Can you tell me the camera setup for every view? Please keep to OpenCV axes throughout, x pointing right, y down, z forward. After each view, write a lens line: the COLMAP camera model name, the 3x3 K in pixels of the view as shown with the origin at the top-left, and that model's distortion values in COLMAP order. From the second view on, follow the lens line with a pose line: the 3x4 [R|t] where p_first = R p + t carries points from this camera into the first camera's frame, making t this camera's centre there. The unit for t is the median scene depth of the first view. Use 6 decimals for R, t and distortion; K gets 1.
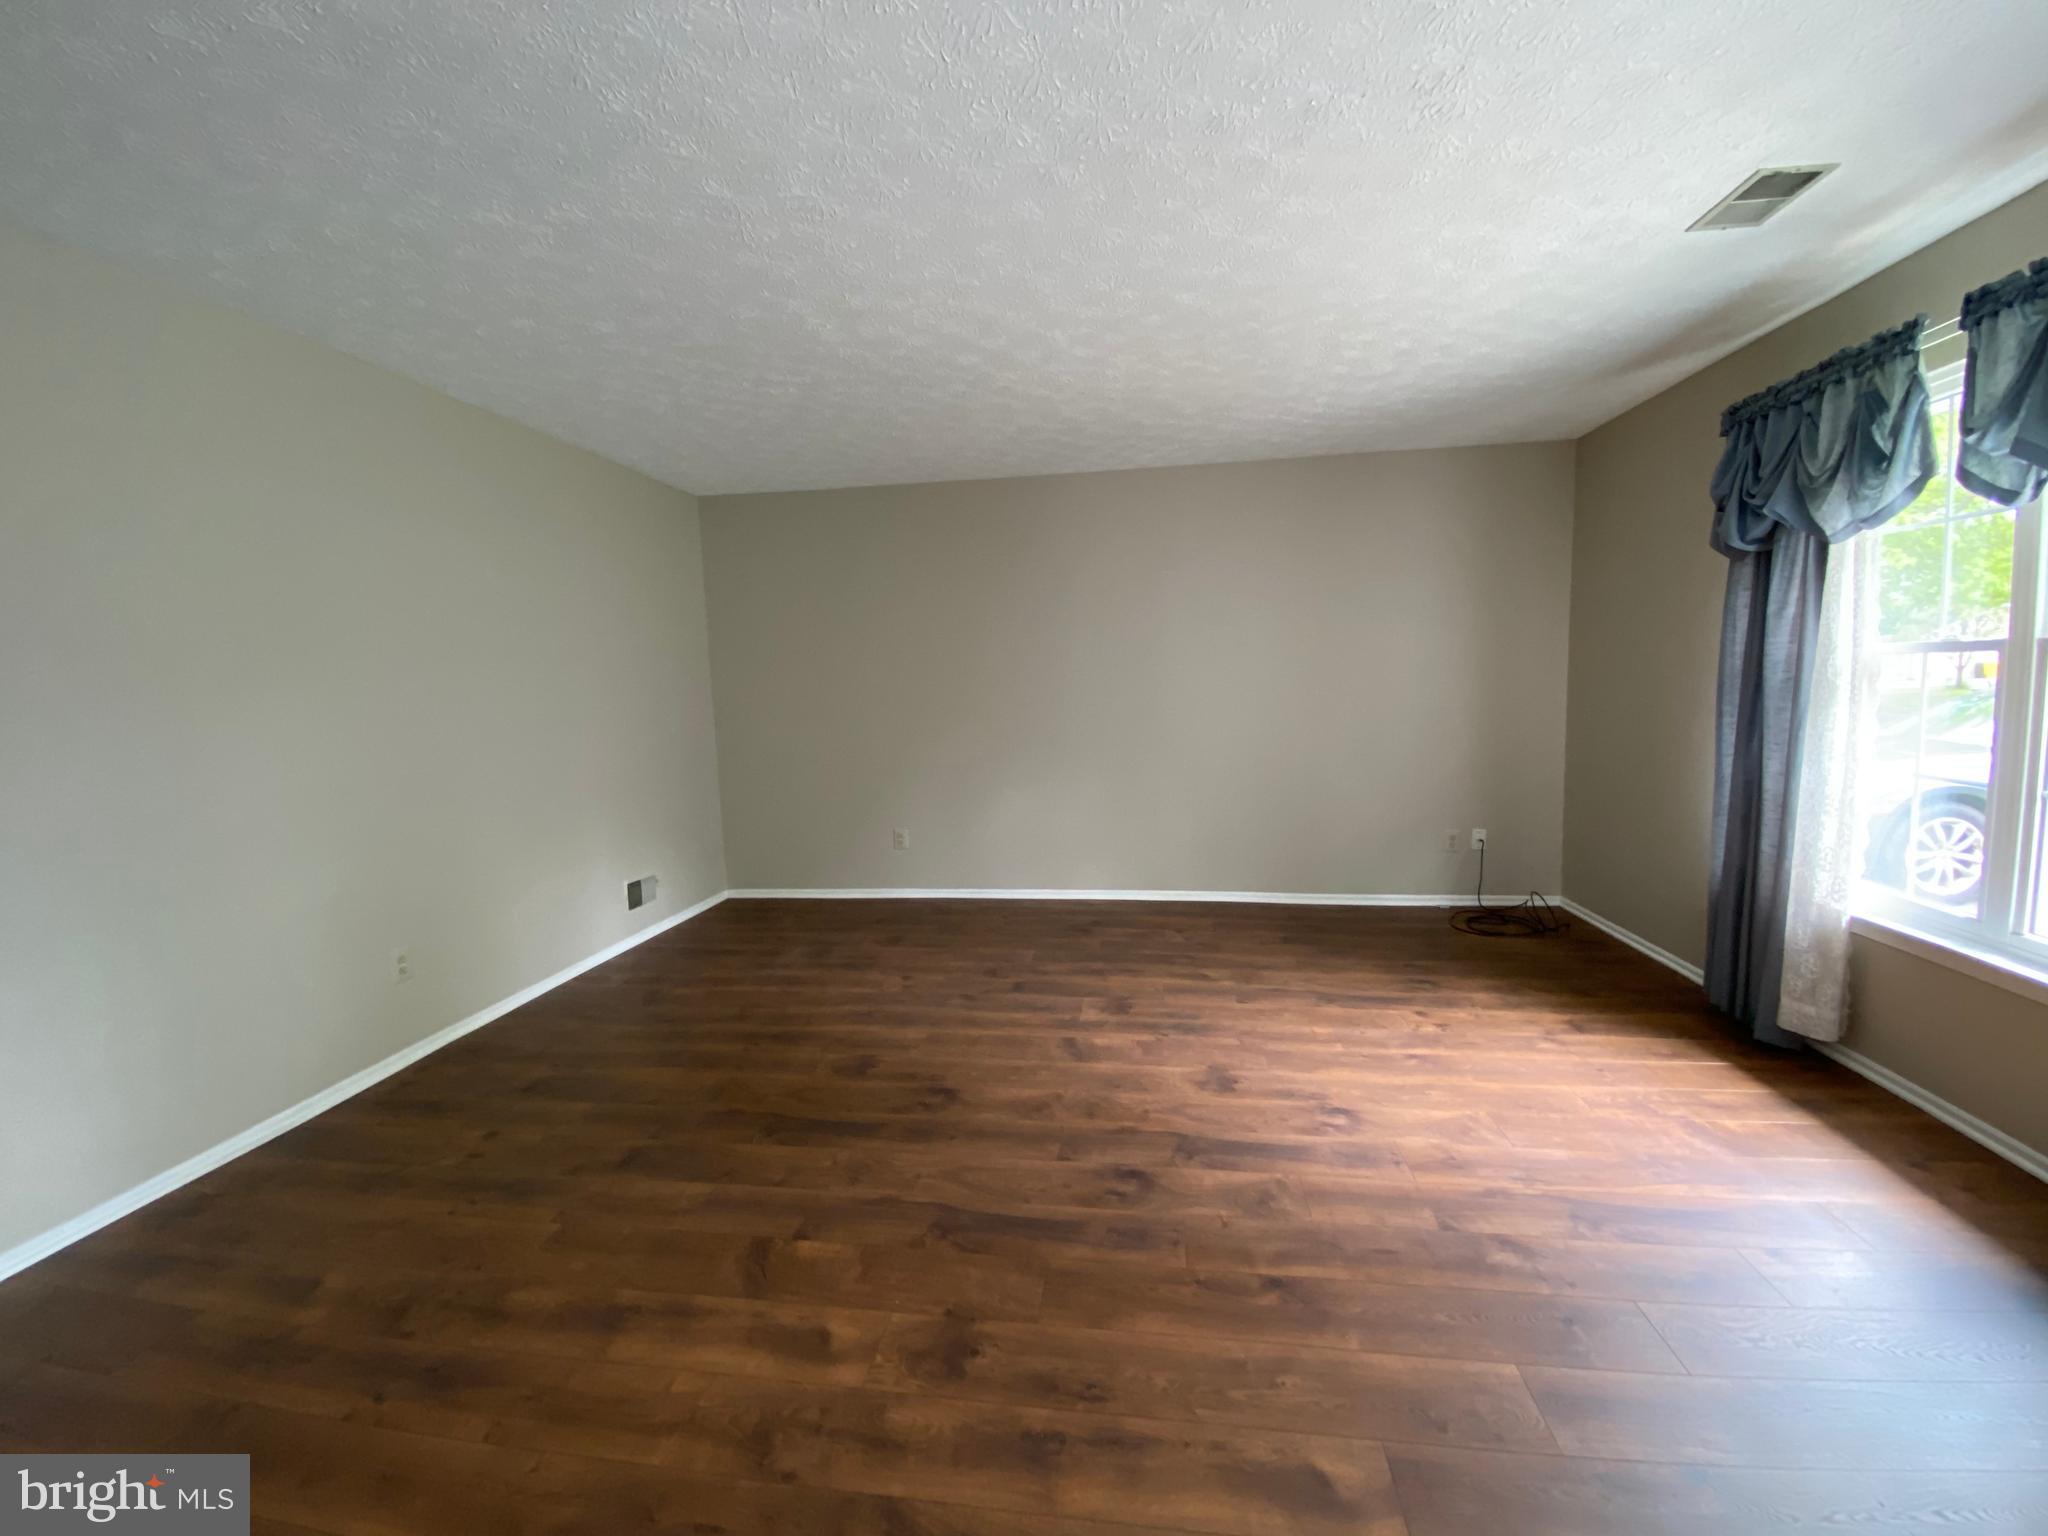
lens RADIAL K [[828.2, 0, 1034.6], [0, 828.2, 761.7], [0, 0, 1]] dist [0.018966, -0.021138]
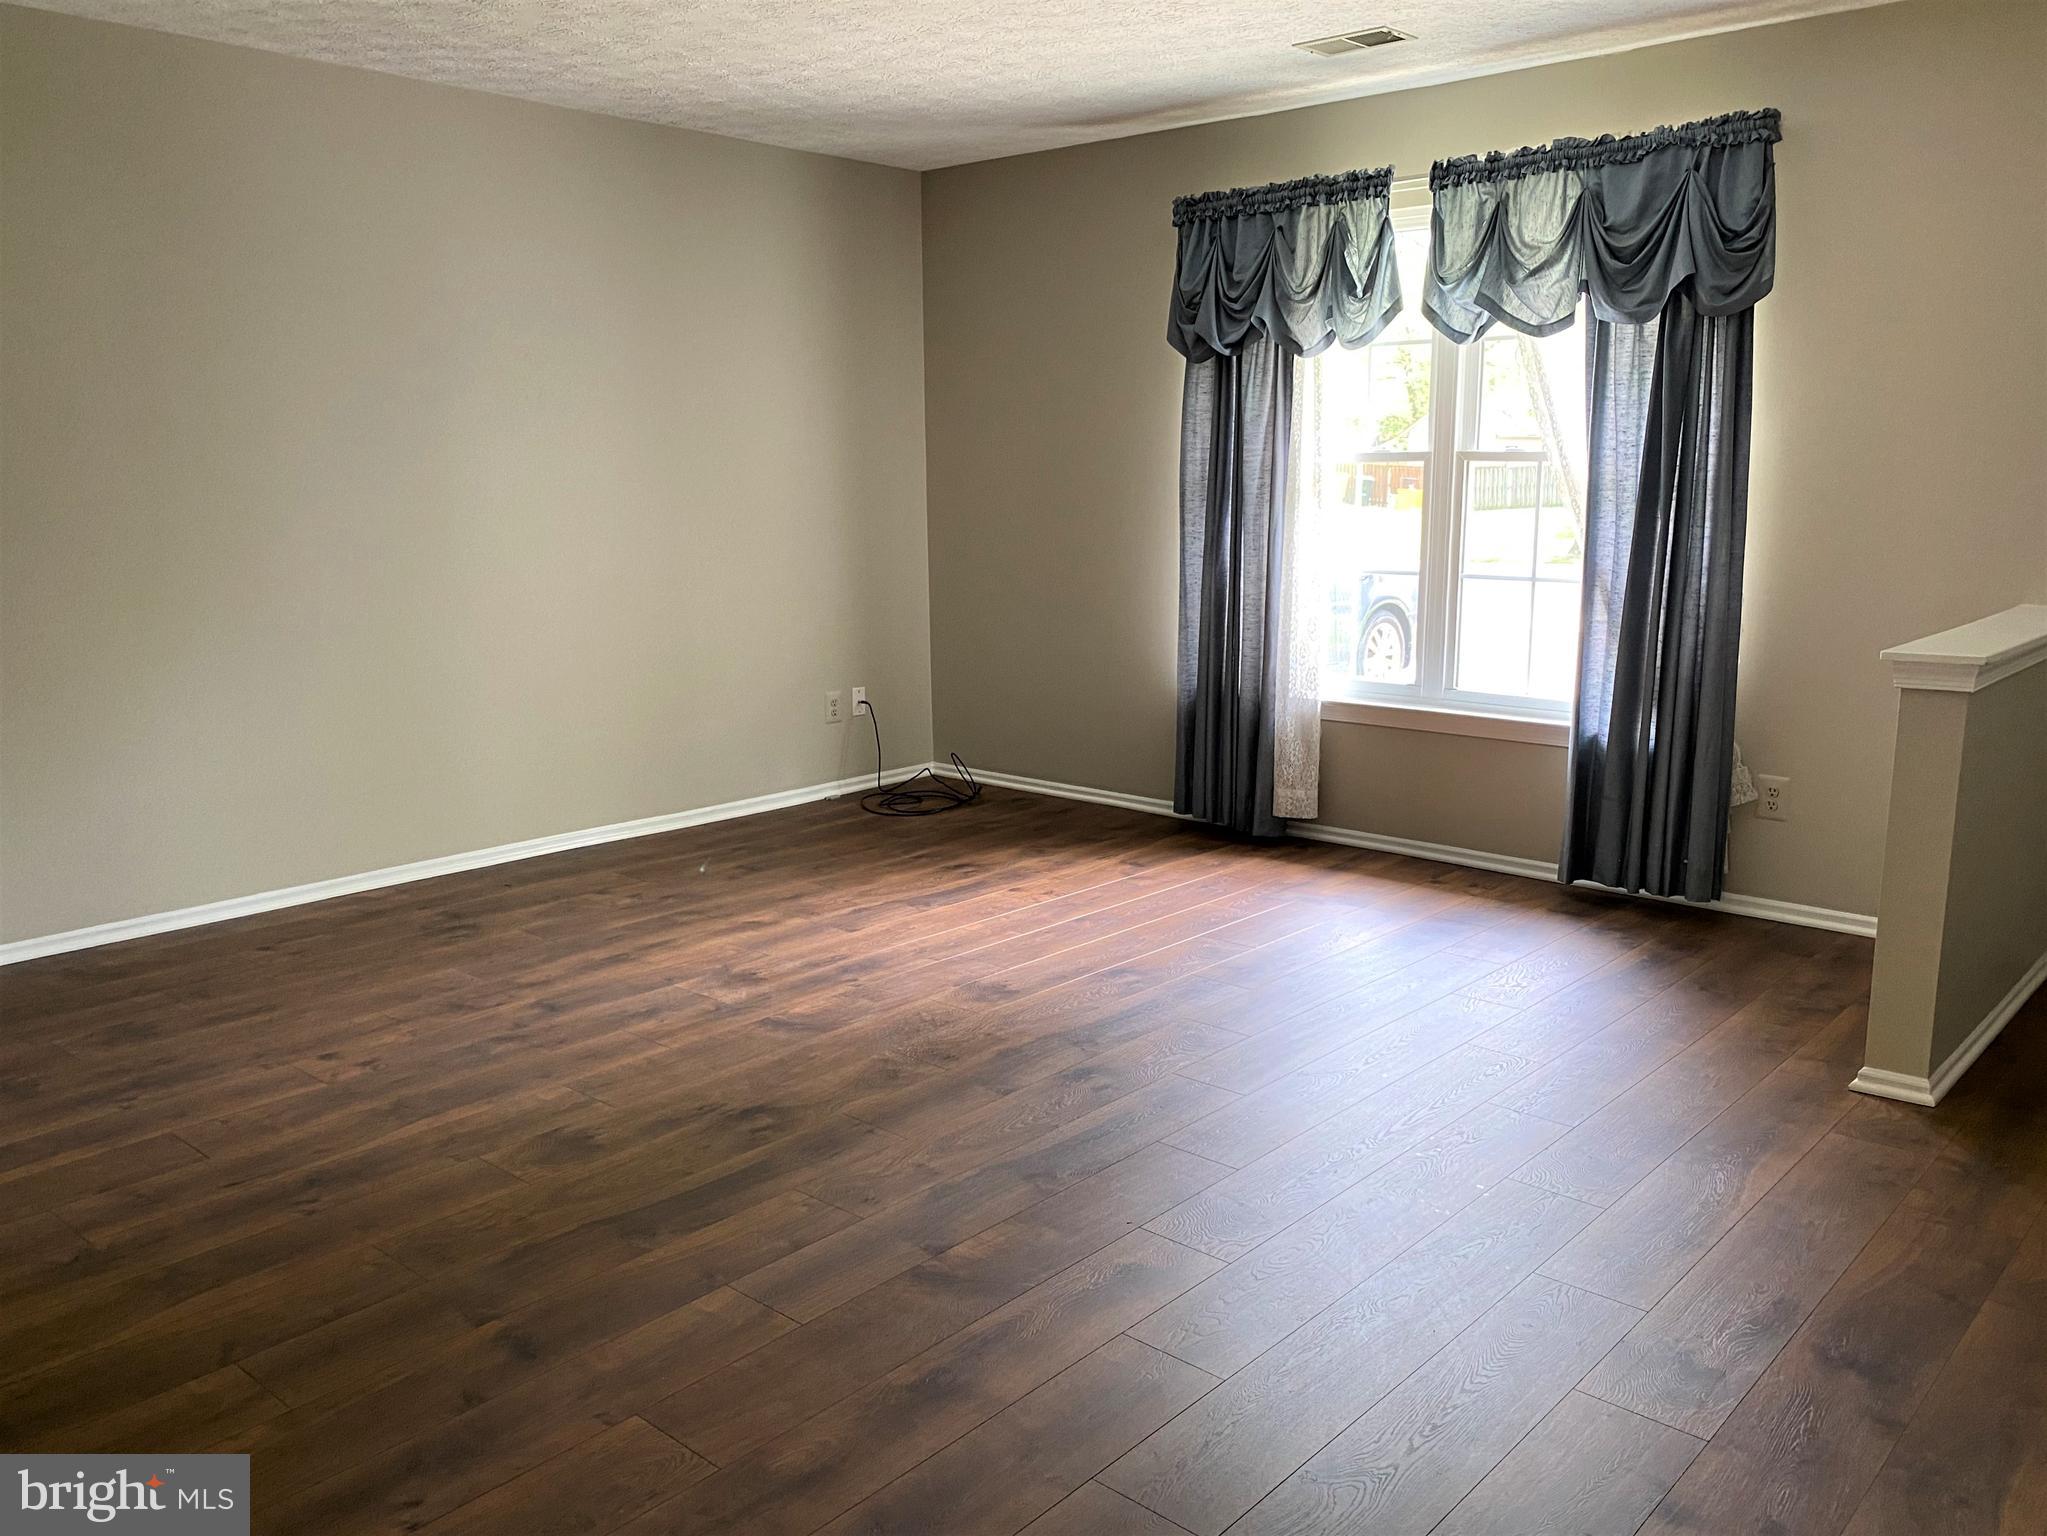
lens RADIAL K [[1608.8, 0, 1032.0], [0, 1608.8, 764.6], [0, 0, 1]] dist [0.046745, -0.055781]
pose [[0.551292, -0.130599, 0.824027, -0.999349], [0.072957, 0.991435, 0.108321, 0.008454], [-0.831116, 0.000402, 0.556098, 0.118565]]
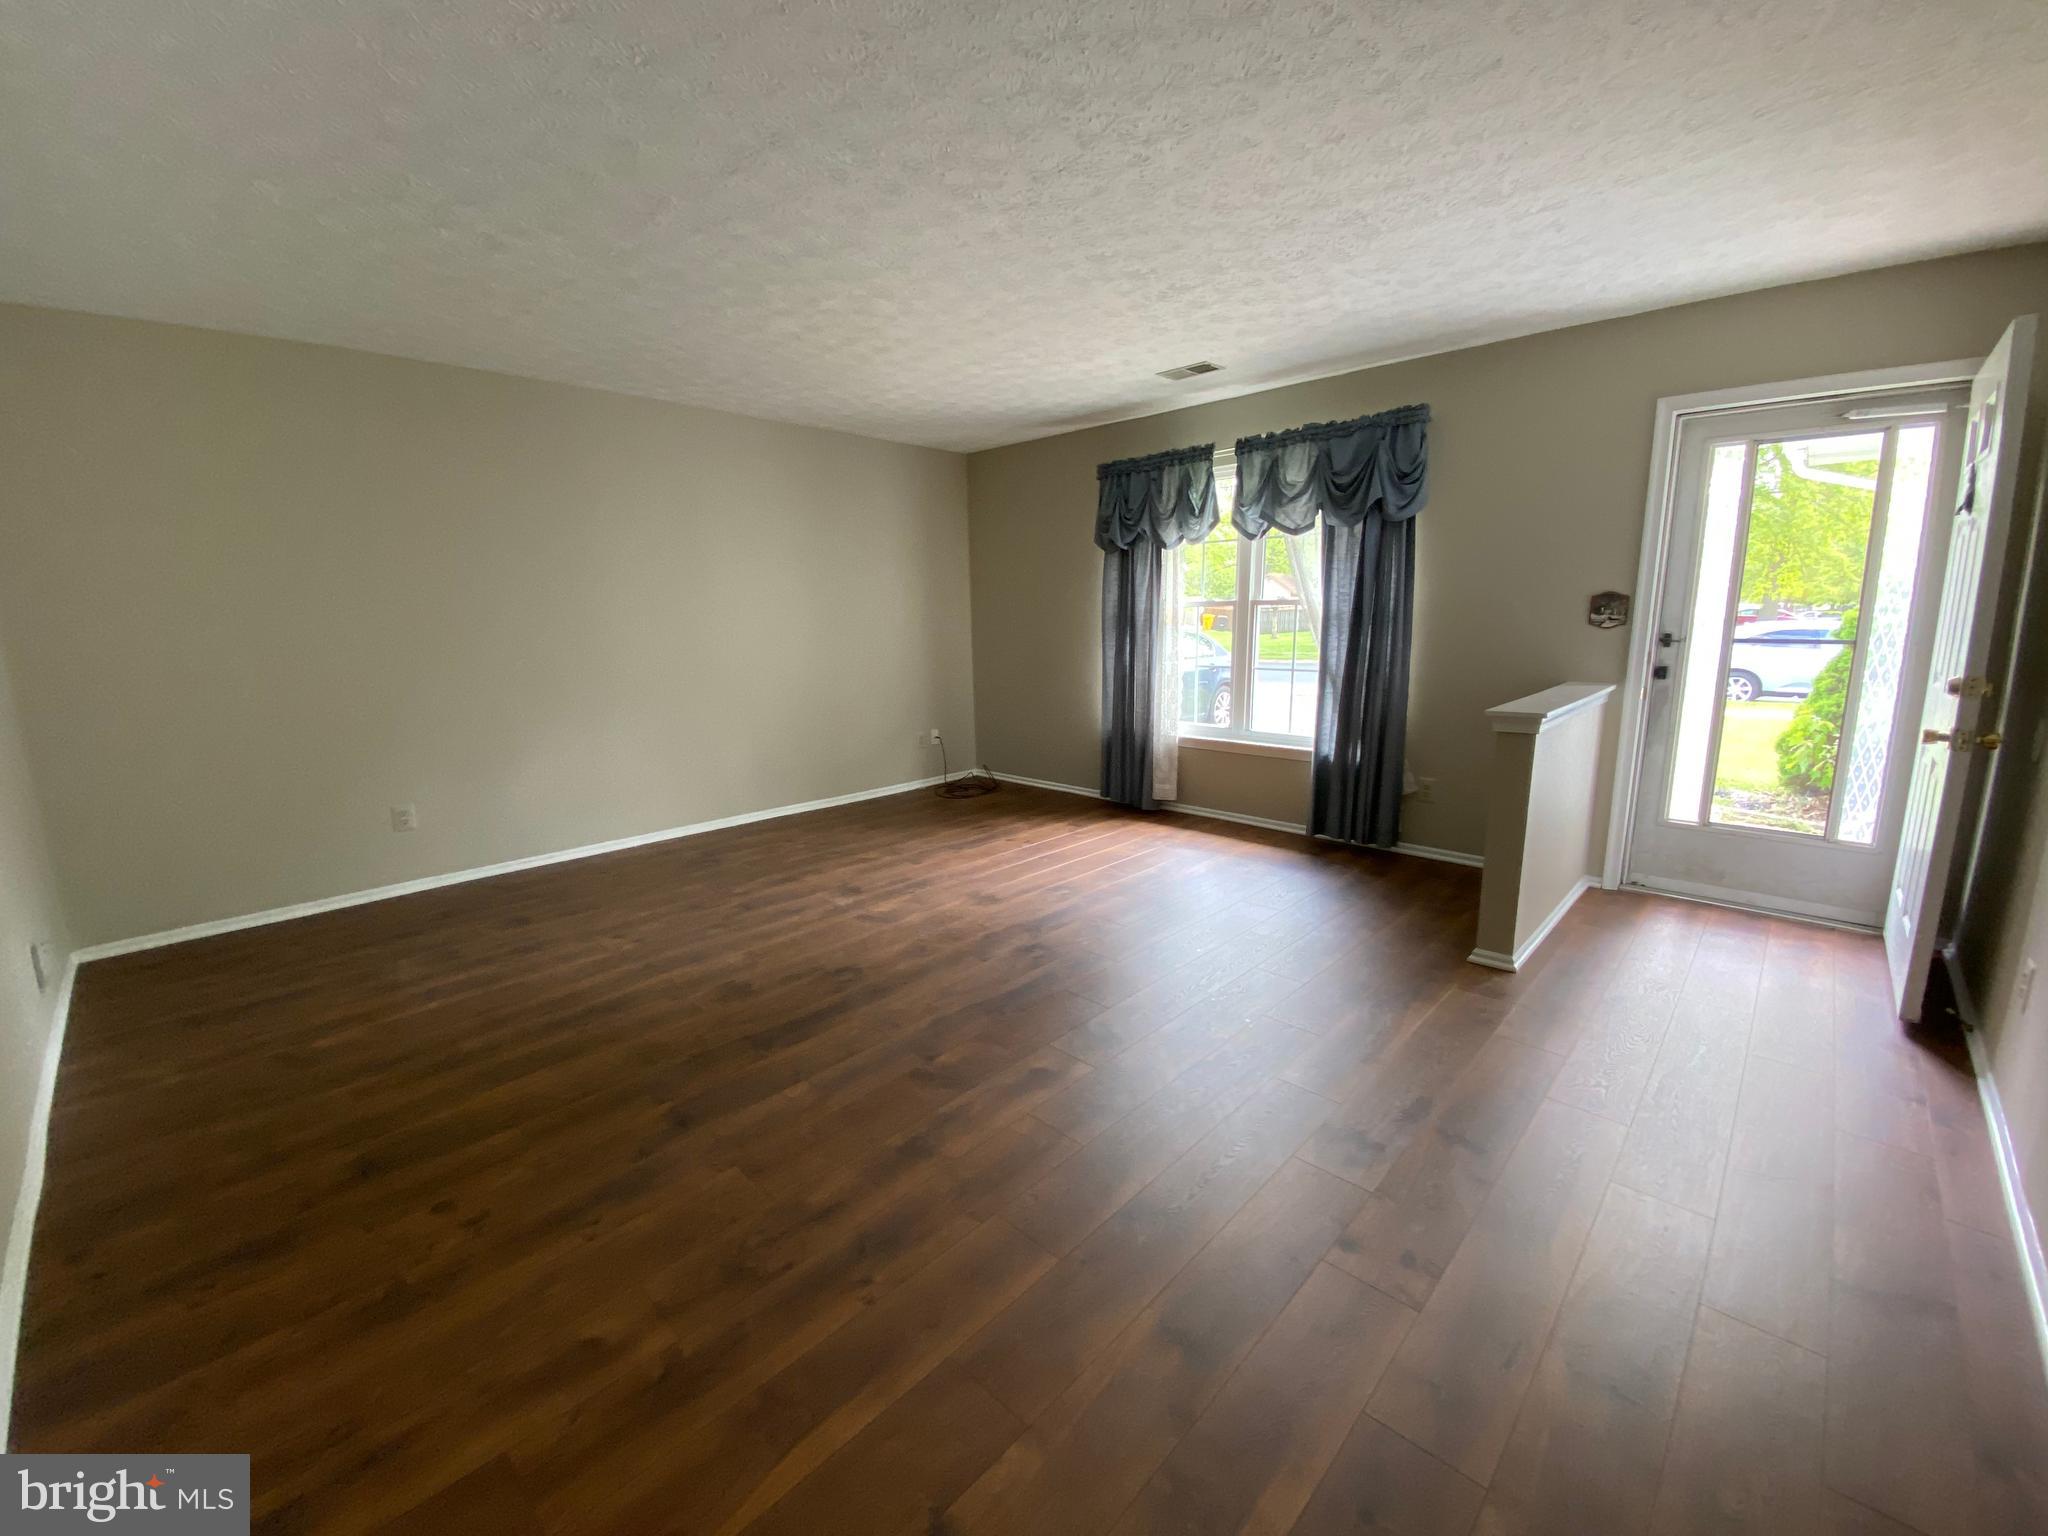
lens RADIAL K [[810.9, 0, 1022.7], [0, 810.9, 772.4], [0, 0, 1]] dist [0.054501, -0.038657]
pose [[0.583559, -0.140339, 0.799852, -0.842604], [0.080527, 0.990100, 0.114968, 0.011501], [-0.808068, -0.002681, 0.589083, 0.123410]]
